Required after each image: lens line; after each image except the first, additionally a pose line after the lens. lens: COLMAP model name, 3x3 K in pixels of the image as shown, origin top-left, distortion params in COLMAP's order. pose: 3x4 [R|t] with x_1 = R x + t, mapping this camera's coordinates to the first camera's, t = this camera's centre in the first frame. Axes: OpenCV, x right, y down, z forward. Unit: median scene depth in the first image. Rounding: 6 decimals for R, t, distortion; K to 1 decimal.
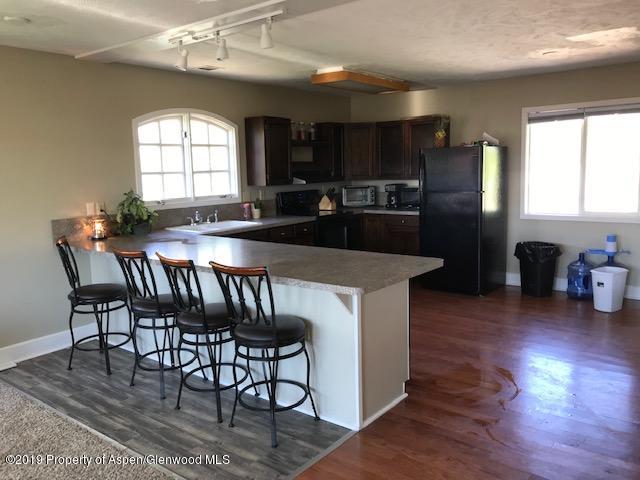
lens RADIAL K [[527.7, 0, 316.2], [0, 527.7, 241.4], [0, 0, 1]] dist [0.042730, -0.034245]
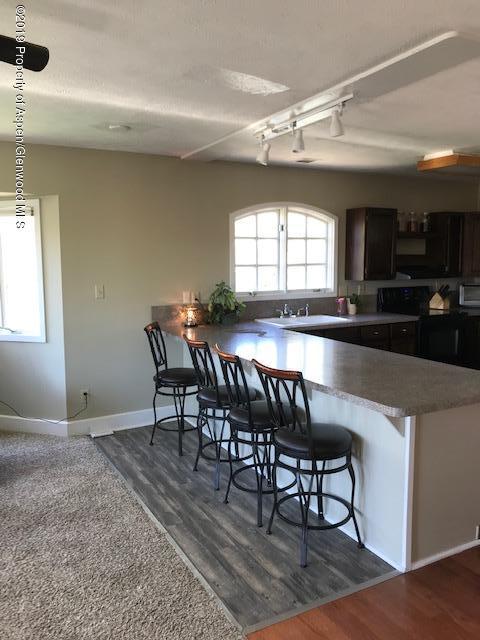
lens RADIAL K [[527.7, 0, 242.7], [0, 527.7, 321.9], [0, 0, 1]] dist [0.042730, -0.034245]
pose [[0.919642, 0.064275, -0.387462, 0.113364], [-0.071178, 0.997458, -0.003477, -0.019299], [0.386253, 0.030777, 0.921879, 0.071359]]
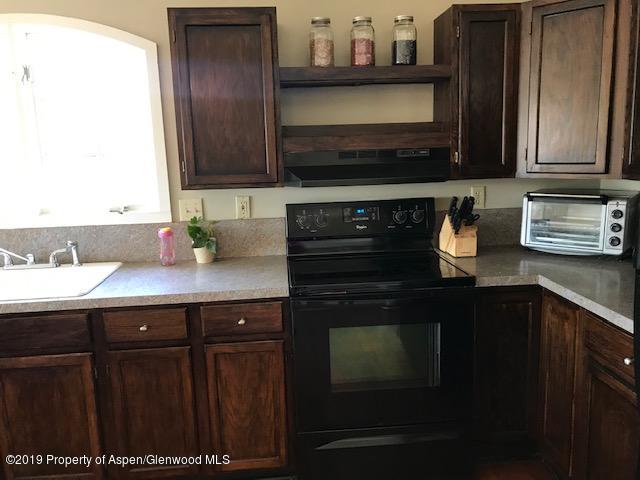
lens RADIAL K [[527.7, 0, 320.3], [0, 527.7, 241.8], [0, 0, 1]] dist [0.042730, -0.034245]
pose [[0.663883, 0.137566, -0.735075, 0.397254], [-0.087394, 0.990472, 0.106432, -0.172418], [0.742713, -0.006417, 0.669579, 1.177343]]
